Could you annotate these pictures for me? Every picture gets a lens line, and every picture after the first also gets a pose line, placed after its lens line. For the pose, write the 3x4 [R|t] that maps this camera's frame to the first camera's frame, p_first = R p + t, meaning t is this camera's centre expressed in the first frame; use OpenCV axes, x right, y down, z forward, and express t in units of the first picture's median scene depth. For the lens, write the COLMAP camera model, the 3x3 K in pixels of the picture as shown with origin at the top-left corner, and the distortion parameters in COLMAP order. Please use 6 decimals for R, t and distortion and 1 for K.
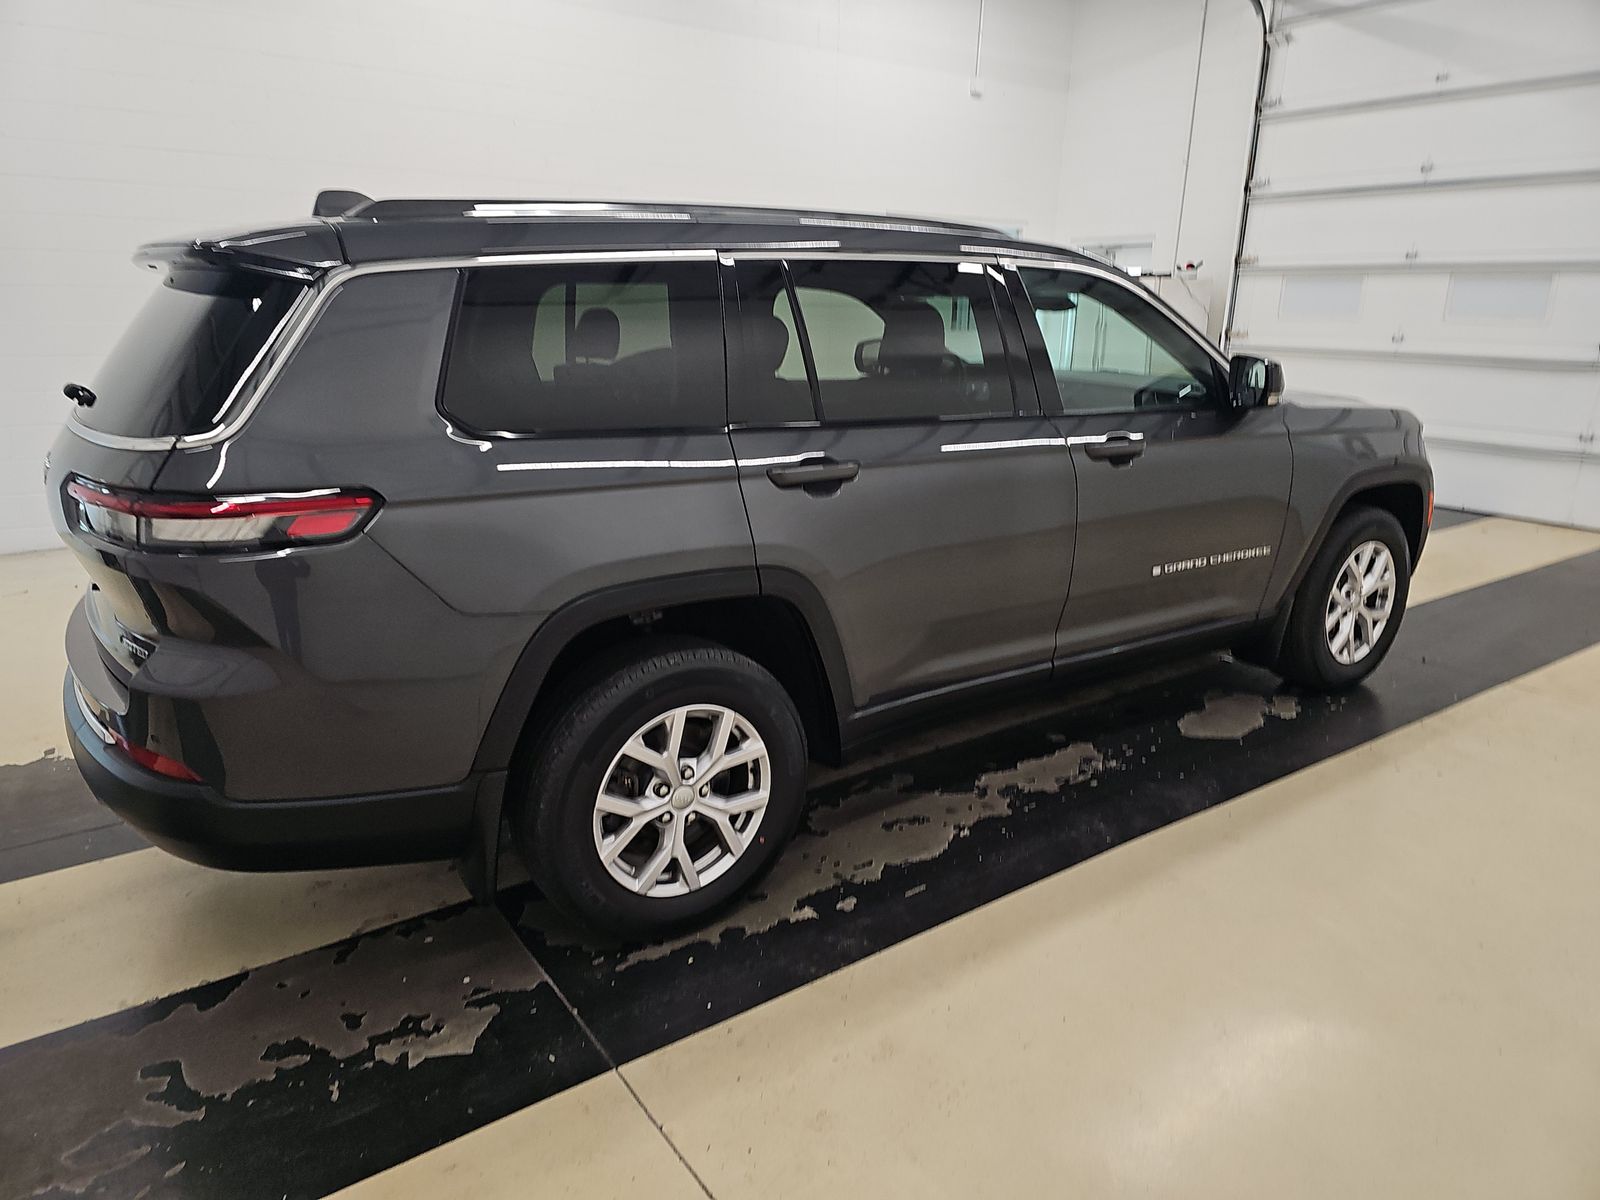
lens RADIAL K [[1074.6, 0, 819.4], [0, 1074.6, 600.6], [0, 0, 1]] dist [0.055099, -0.036396]
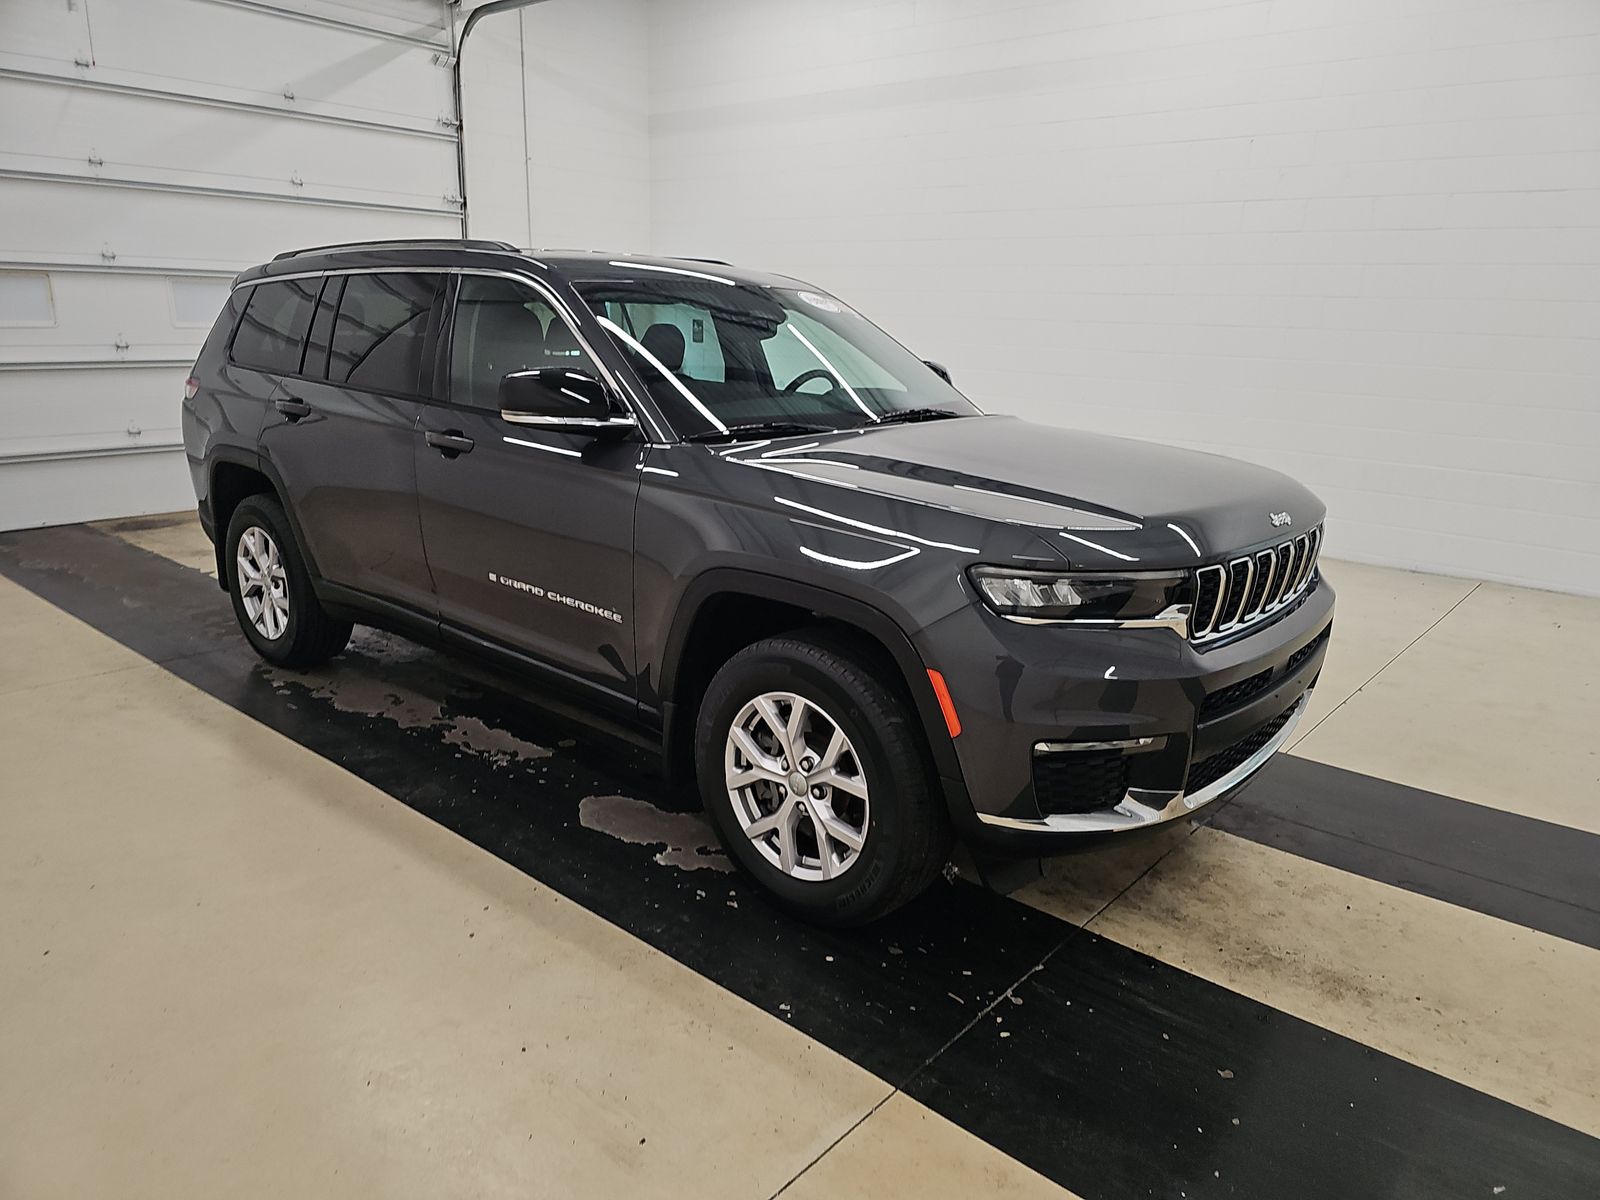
lens RADIAL K [[1074.6, 0, 819.4], [0, 1074.6, 600.6], [0, 0, 1]] dist [0.055099, -0.036396]
pose [[0.231294, 0.223404, -0.946886, 1.299708], [-0.293515, 0.943951, 0.151015, -0.241096], [0.927551, 0.242997, 0.283903, 0.965414]]
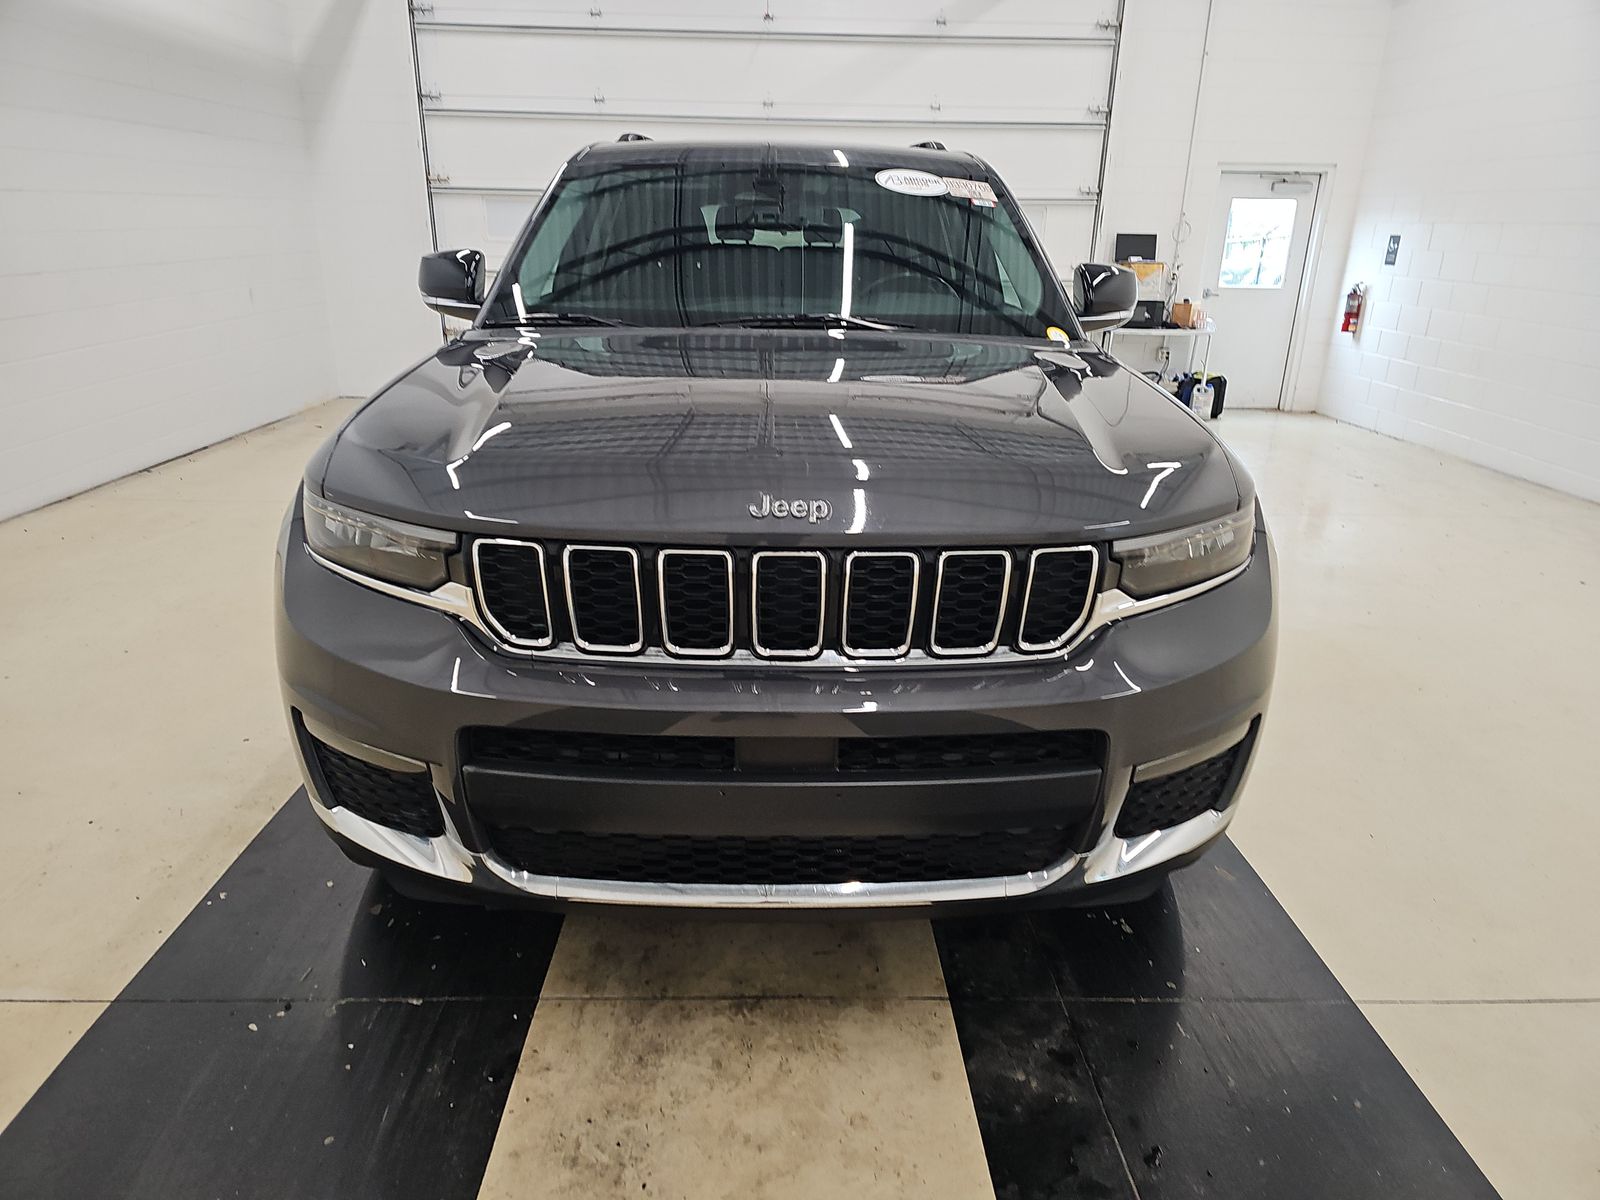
lens RADIAL K [[1074.6, 0, 819.4], [0, 1074.6, 600.6], [0, 0, 1]] dist [0.055099, -0.036396]
pose [[-0.573485, 0.222984, -0.788285, 1.170145], [-0.272331, 0.855627, 0.440157, -0.324370], [0.772626, 0.467098, -0.429963, 1.265483]]
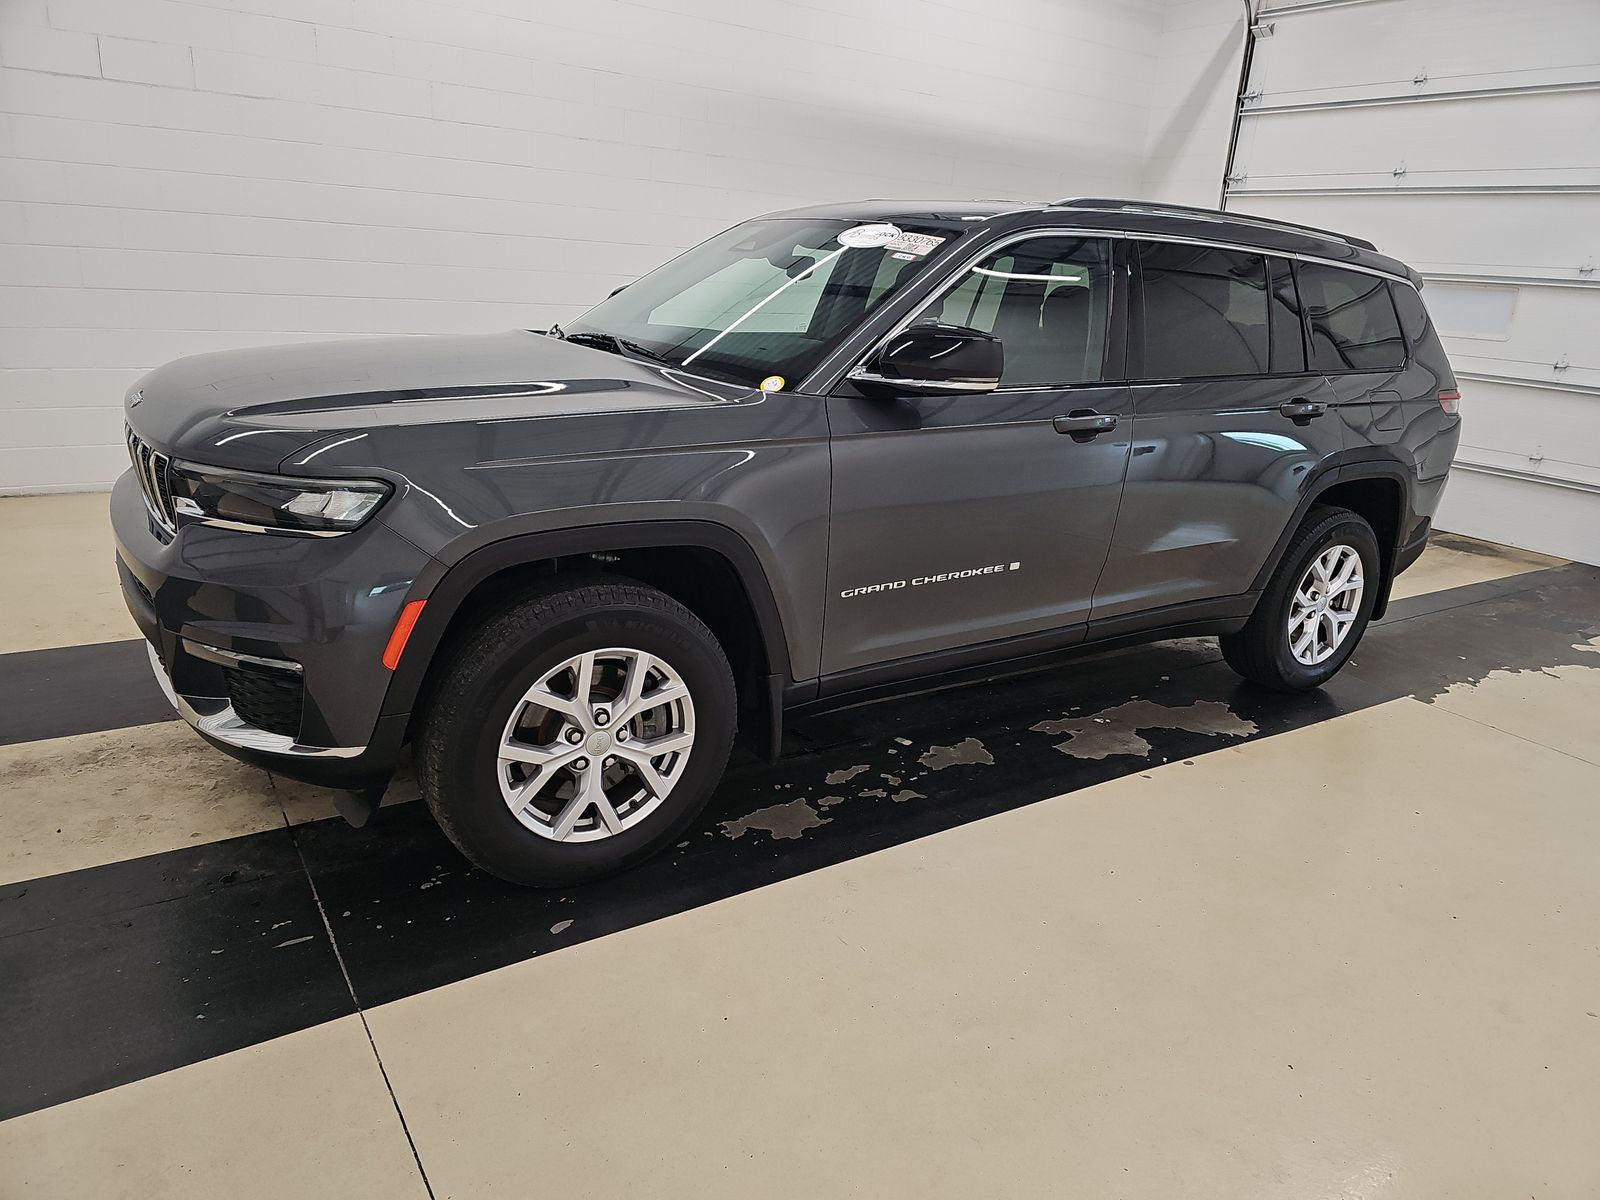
lens RADIAL K [[1074.6, 0, 819.4], [0, 1074.6, 600.6], [0, 0, 1]] dist [0.055099, -0.036396]
pose [[-0.993057, -0.116714, 0.014711, 0.822065], [-0.088045, 0.820349, 0.565044, -0.401521], [-0.078016, 0.559826, -0.824930, 1.445115]]
